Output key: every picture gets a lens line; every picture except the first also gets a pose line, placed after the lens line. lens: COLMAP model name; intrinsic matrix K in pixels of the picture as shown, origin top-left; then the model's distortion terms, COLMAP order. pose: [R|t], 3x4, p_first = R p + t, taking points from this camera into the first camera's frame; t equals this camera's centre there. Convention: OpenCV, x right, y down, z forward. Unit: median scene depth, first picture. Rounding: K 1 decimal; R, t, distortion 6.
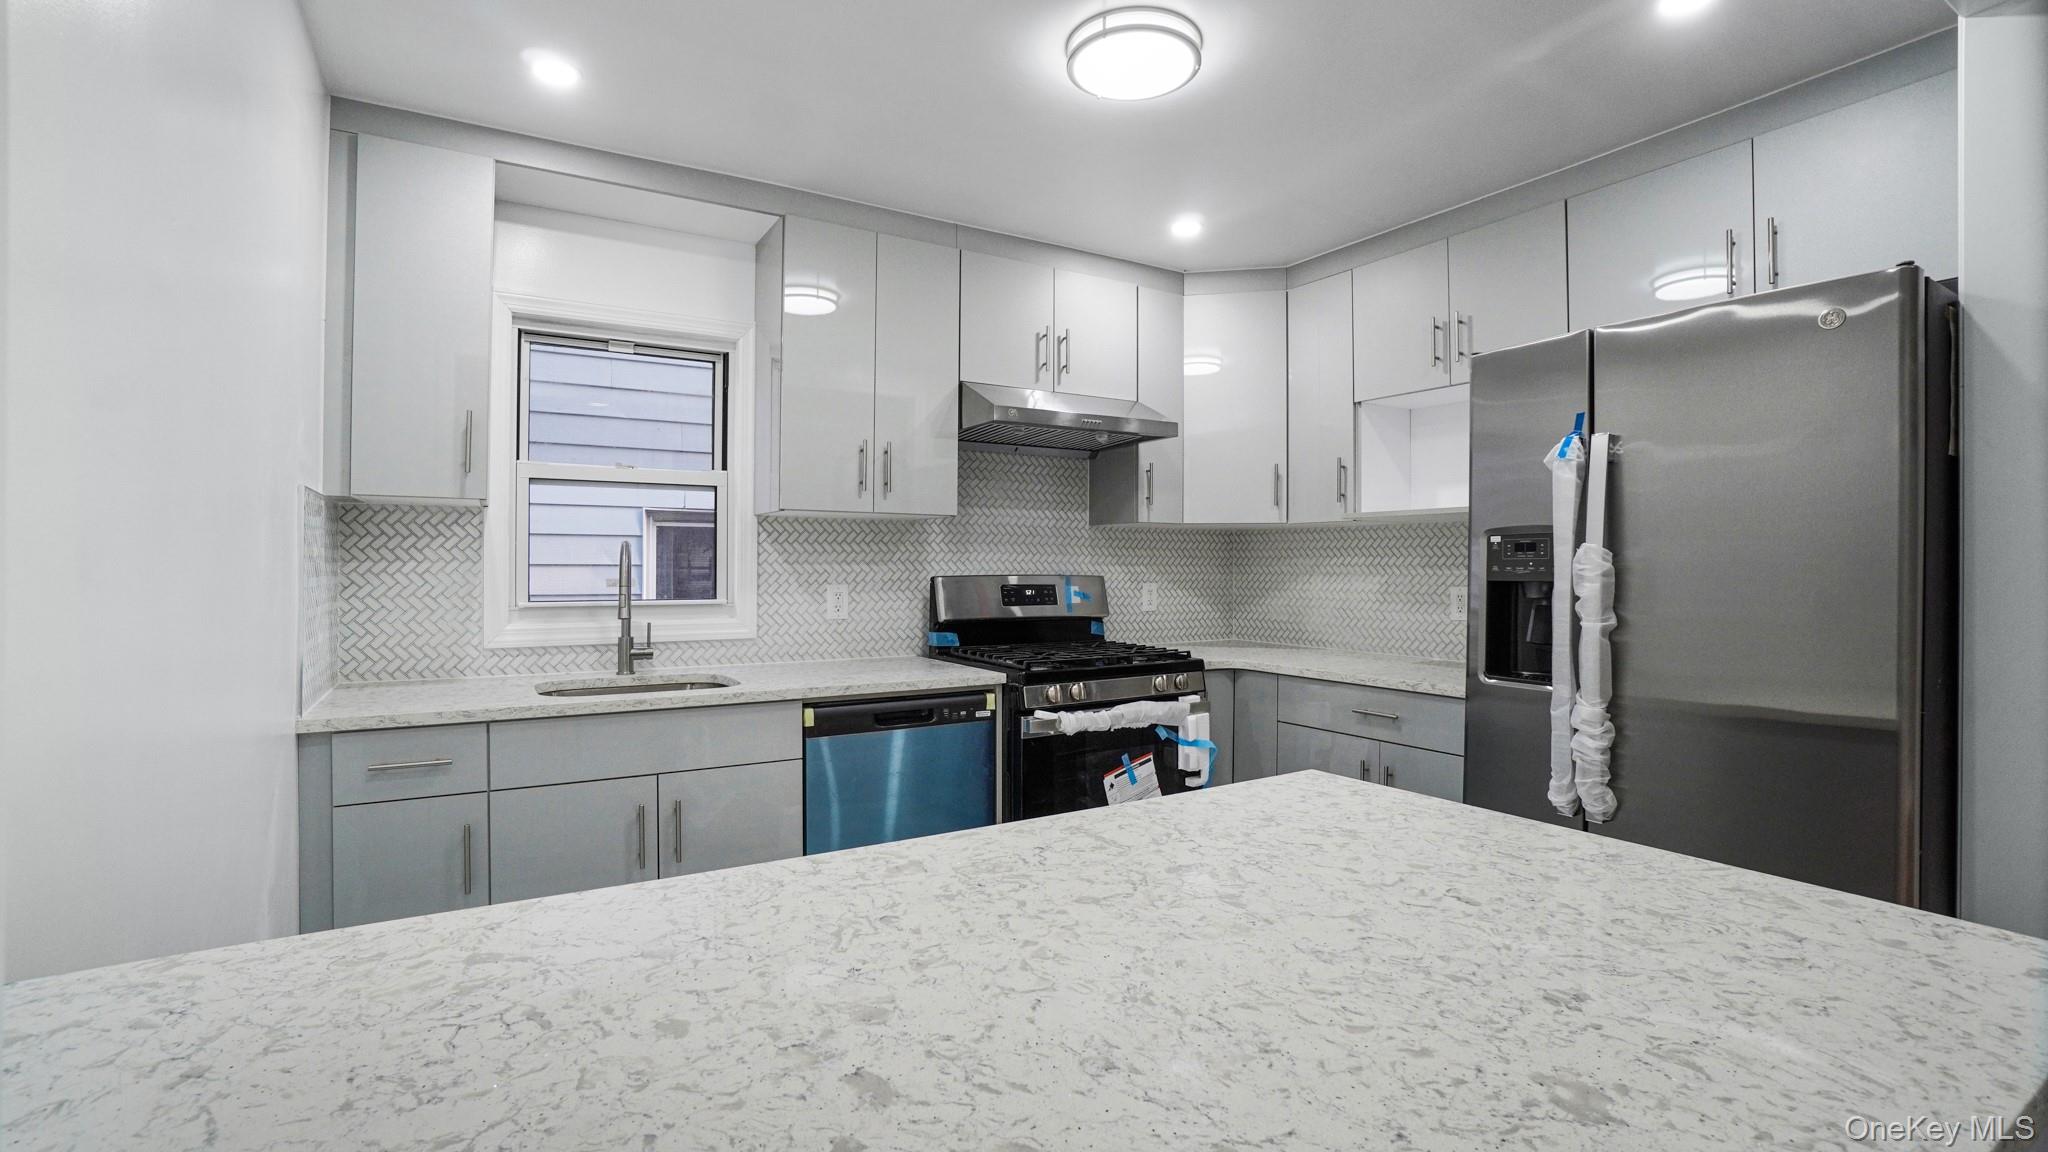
lens RADIAL K [[907.7, 0, 1018.2], [0, 907.7, 563.5], [0, 0, 1]] dist [-0.052973, 0.015221]
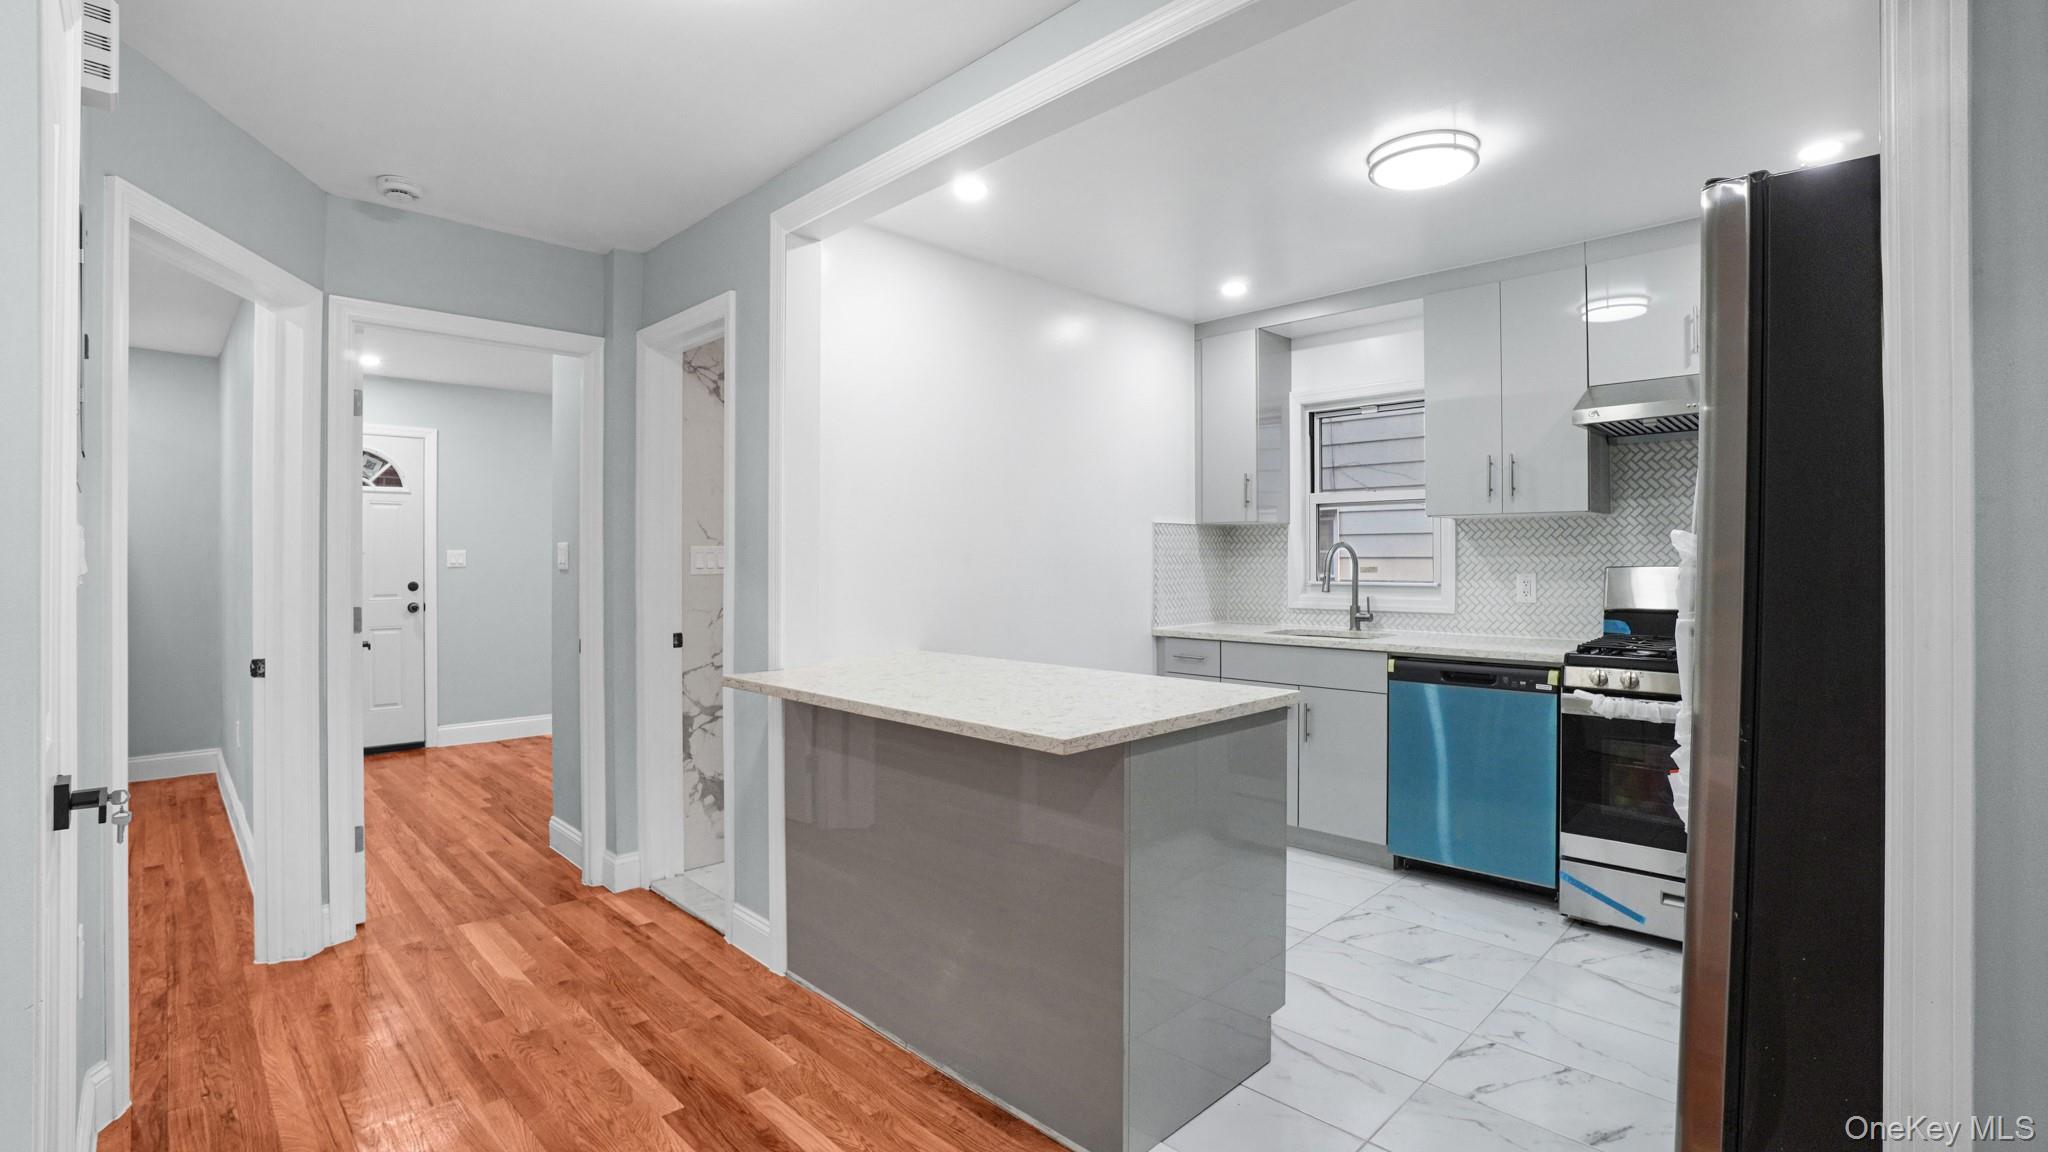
lens RADIAL K [[907.7, 0, 1019.9], [0, 907.7, 566.1], [0, 0, 1]] dist [-0.052973, 0.015221]
pose [[0.229598, 0.003366, -0.973280, 0.894158], [0.006652, 0.999965, 0.005027, 0.003778], [0.973263, -0.007629, 0.229568, 0.101822]]
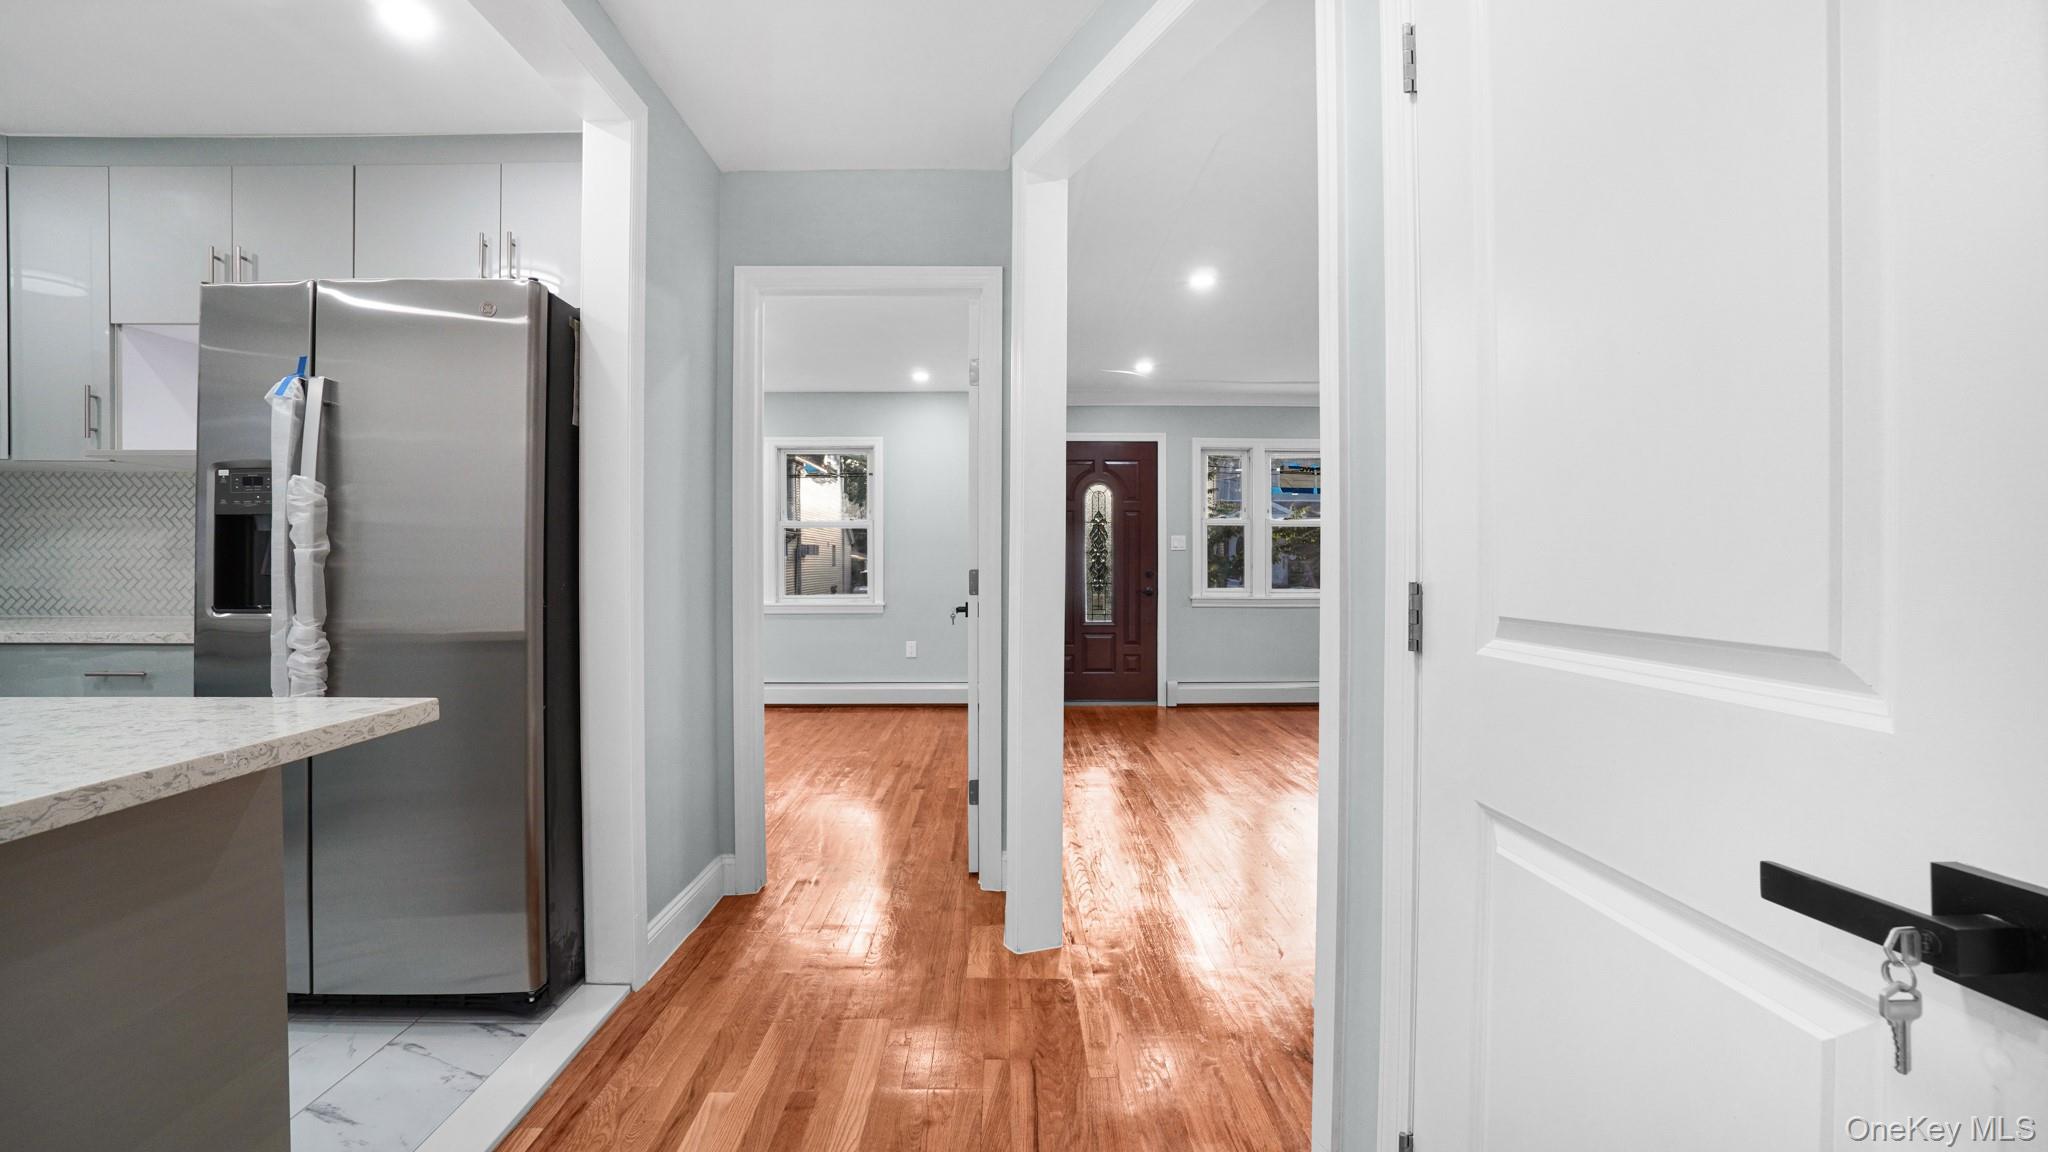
lens RADIAL K [[907.7, 0, 1027.9], [0, 907.7, 573.7], [0, 0, 1]] dist [-0.052973, 0.015221]
pose [[0.496514, -0.013738, 0.867920, 0.097540], [-0.002631, 0.999846, 0.017332, 0.050252], [-0.868025, -0.010889, 0.496401, -0.204173]]
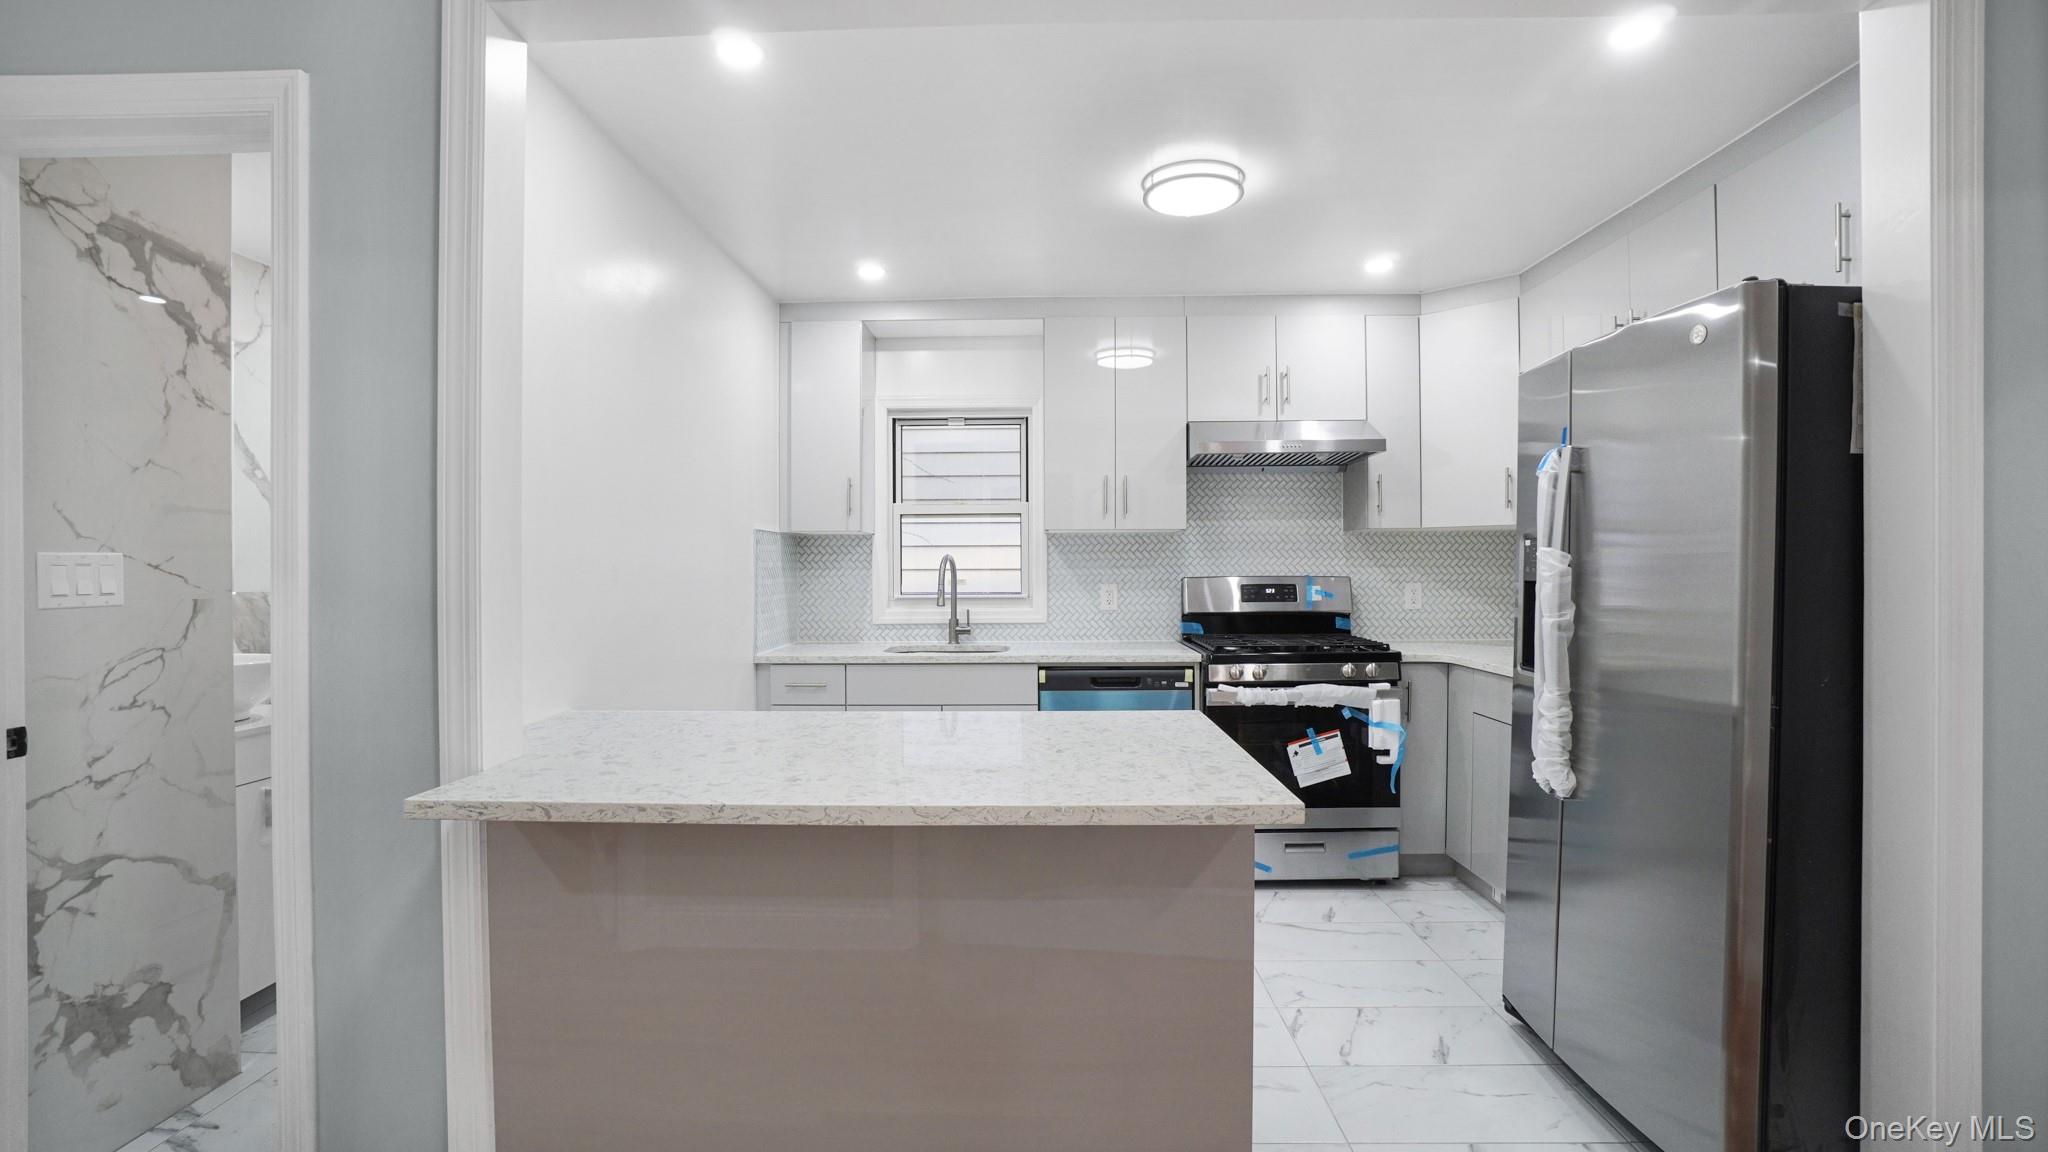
lens RADIAL K [[907.7, 0, 1016.2], [0, 907.7, 574.8], [0, 0, 1]] dist [-0.052973, 0.015221]
pose [[0.838756, -0.003838, -0.544493, 0.460818], [0.010002, 0.999915, 0.008359, -0.002628], [0.544415, -0.012457, 0.838724, -0.201063]]
